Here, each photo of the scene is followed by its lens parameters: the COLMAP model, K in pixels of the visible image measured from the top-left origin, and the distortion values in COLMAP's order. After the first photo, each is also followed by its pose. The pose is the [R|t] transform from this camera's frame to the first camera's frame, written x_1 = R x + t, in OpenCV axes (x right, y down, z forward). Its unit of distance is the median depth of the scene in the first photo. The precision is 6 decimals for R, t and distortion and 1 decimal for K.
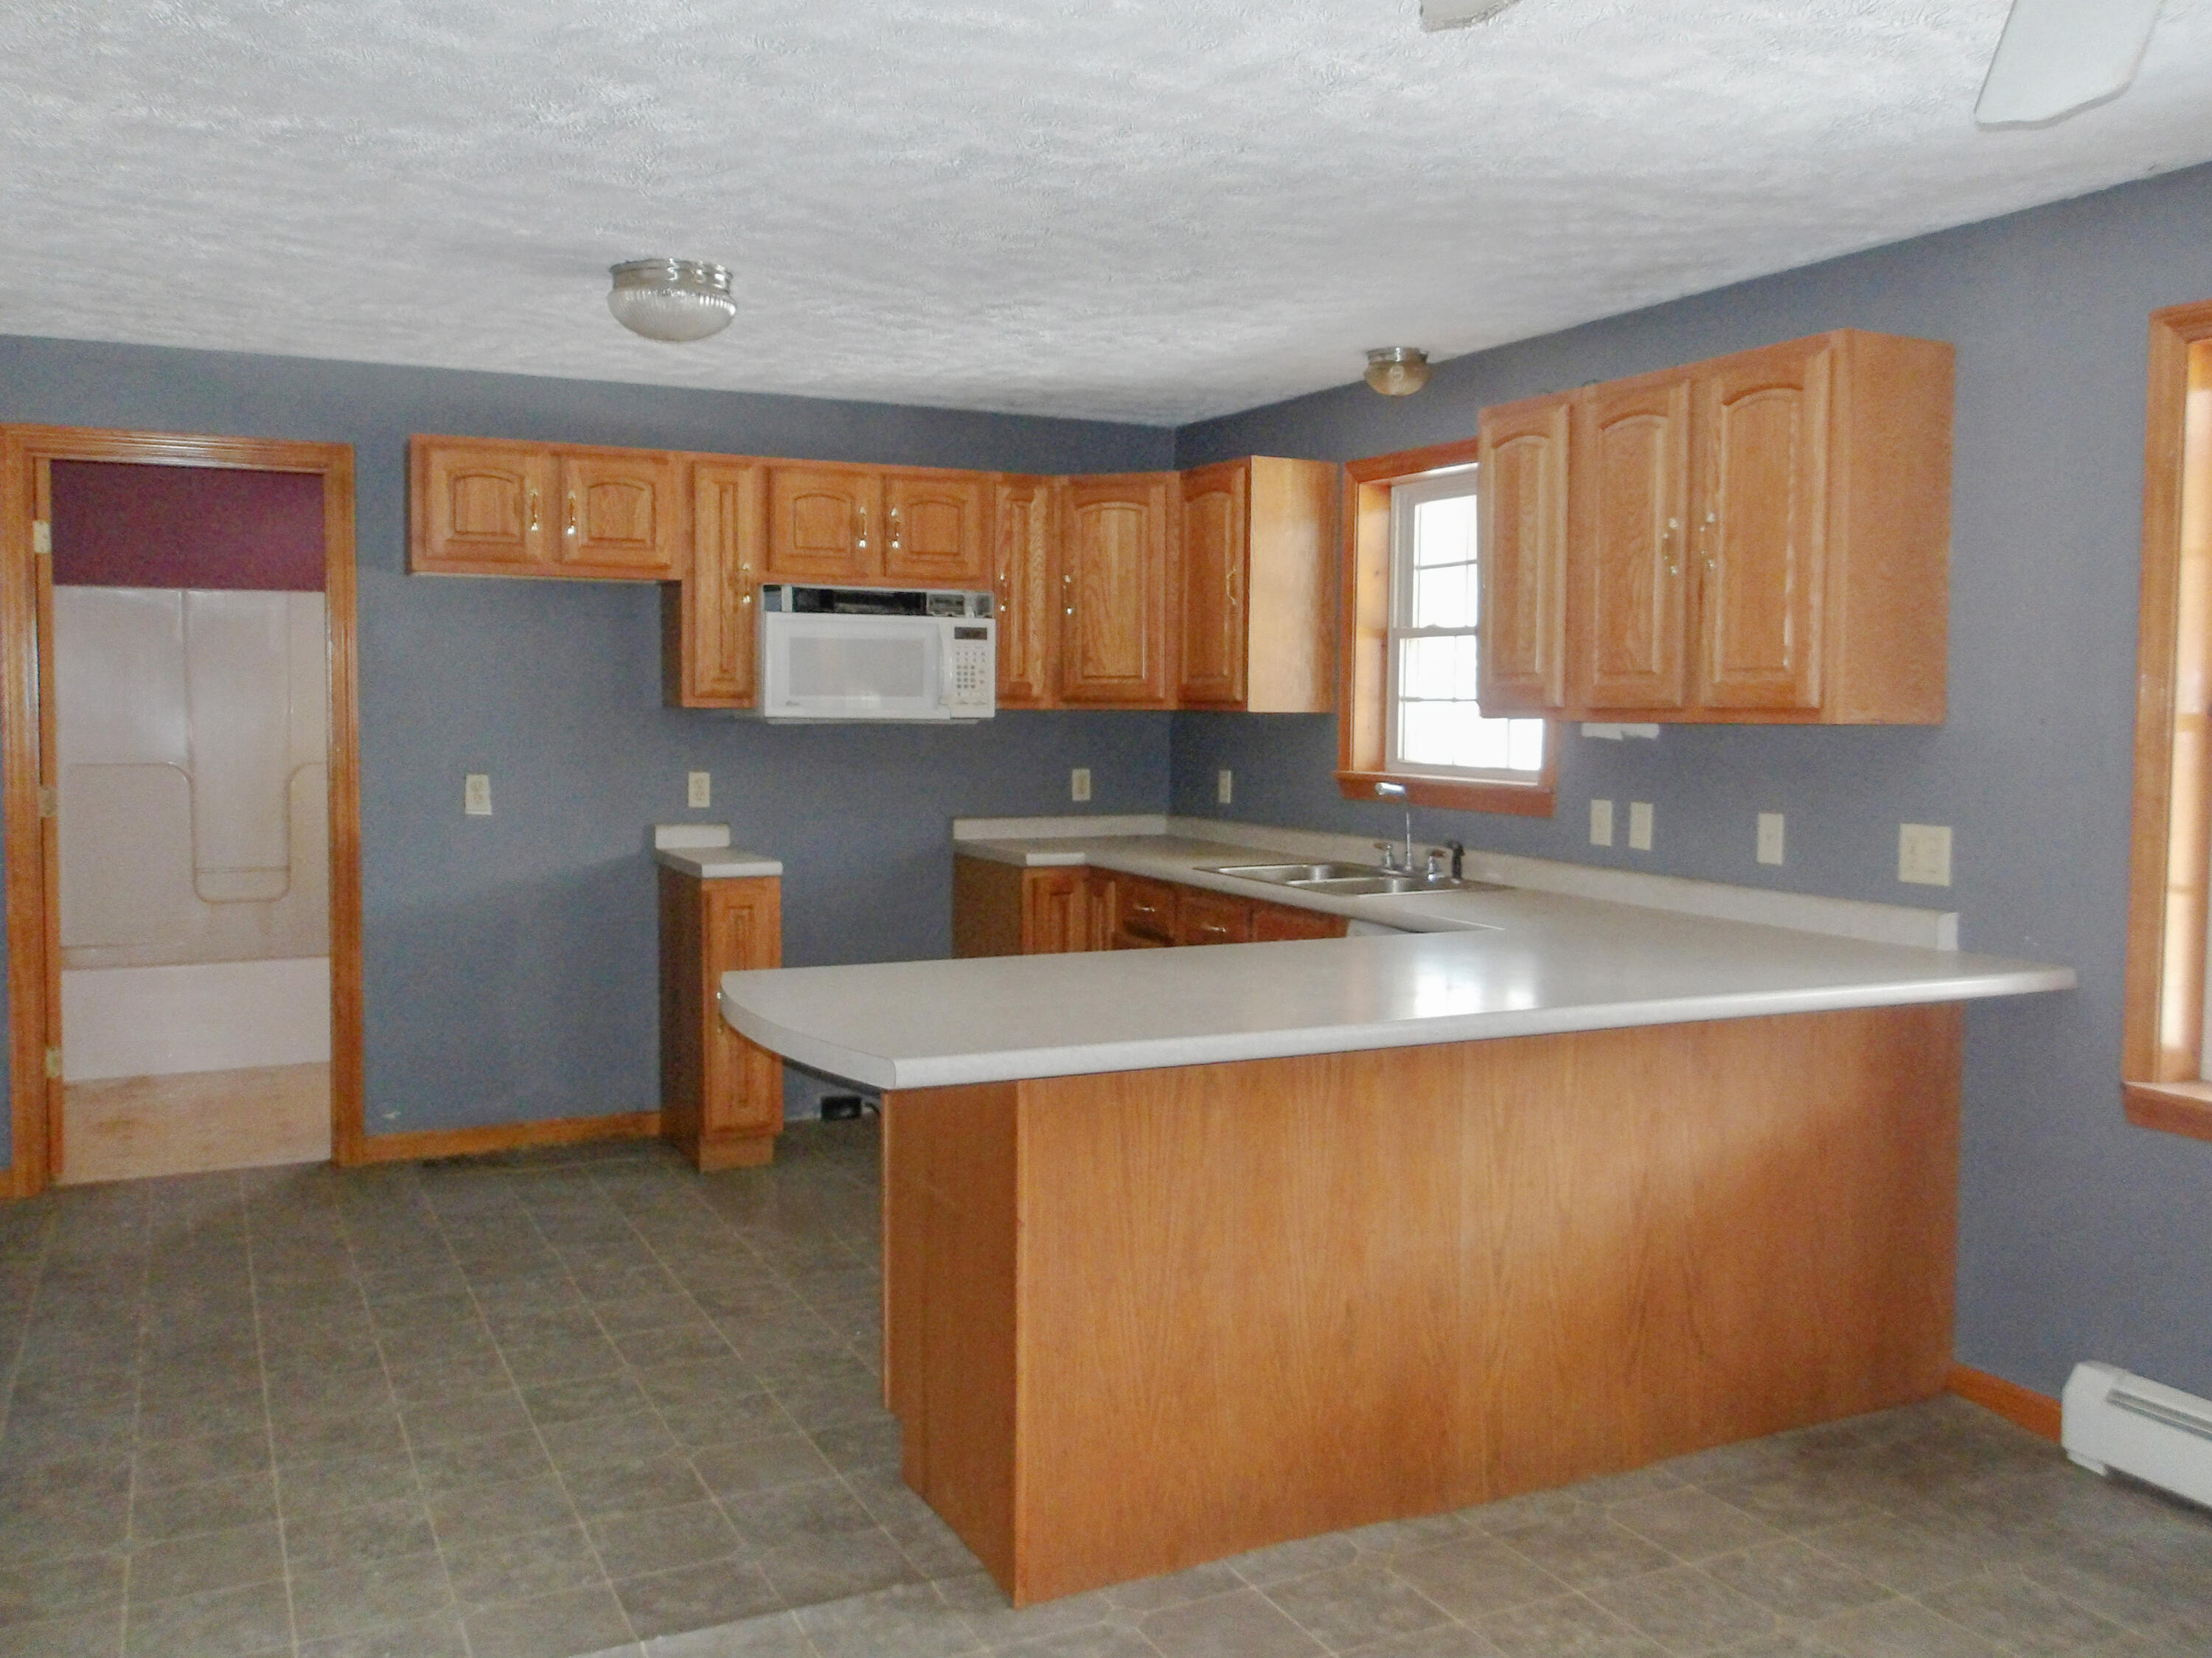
lens RADIAL K [[1889.4, 0, 1117.8], [0, 1889.4, 797.4], [0, 0, 1]] dist [0.006653, 0.003096]
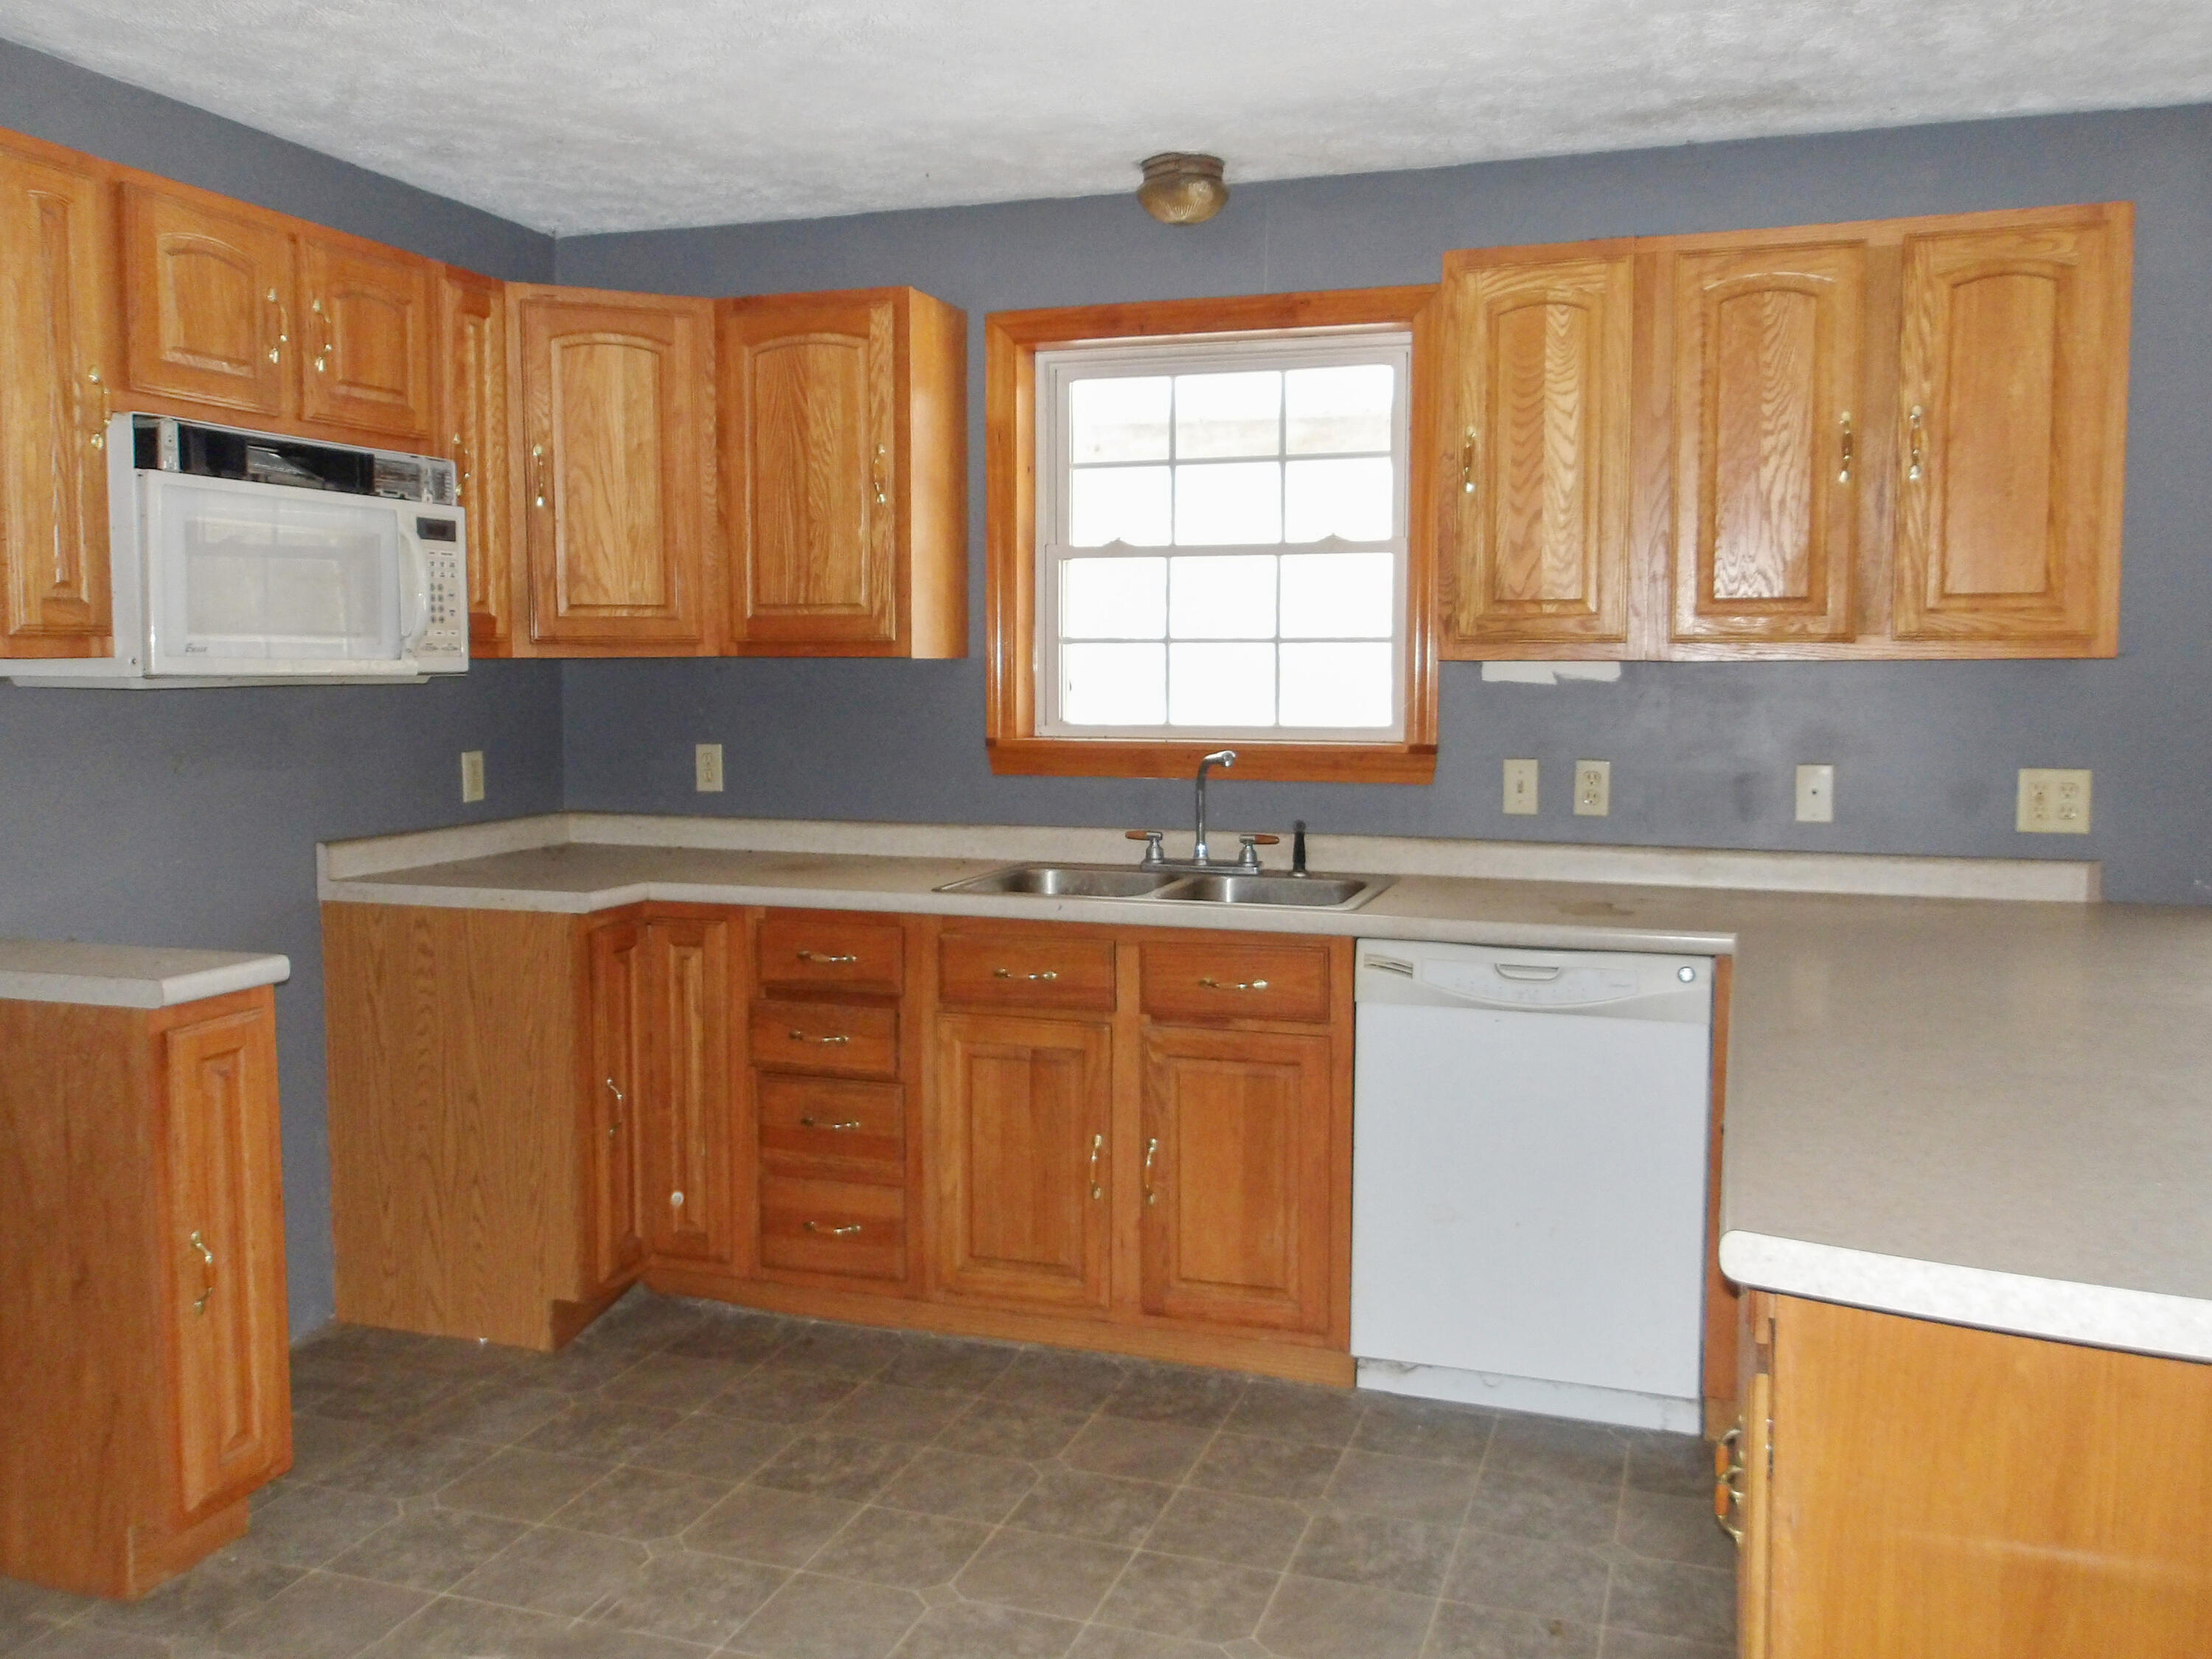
lens RADIAL K [[1829.1, 0, 1107.8], [0, 1829.1, 792.1], [0, 0, 1]] dist [-0.005297, -0.004928]
pose [[0.705569, -0.060112, 0.706087, -0.364768], [0.043438, 0.998191, 0.041574, -0.021205], [-0.707308, 0.001338, 0.706904, 0.483693]]
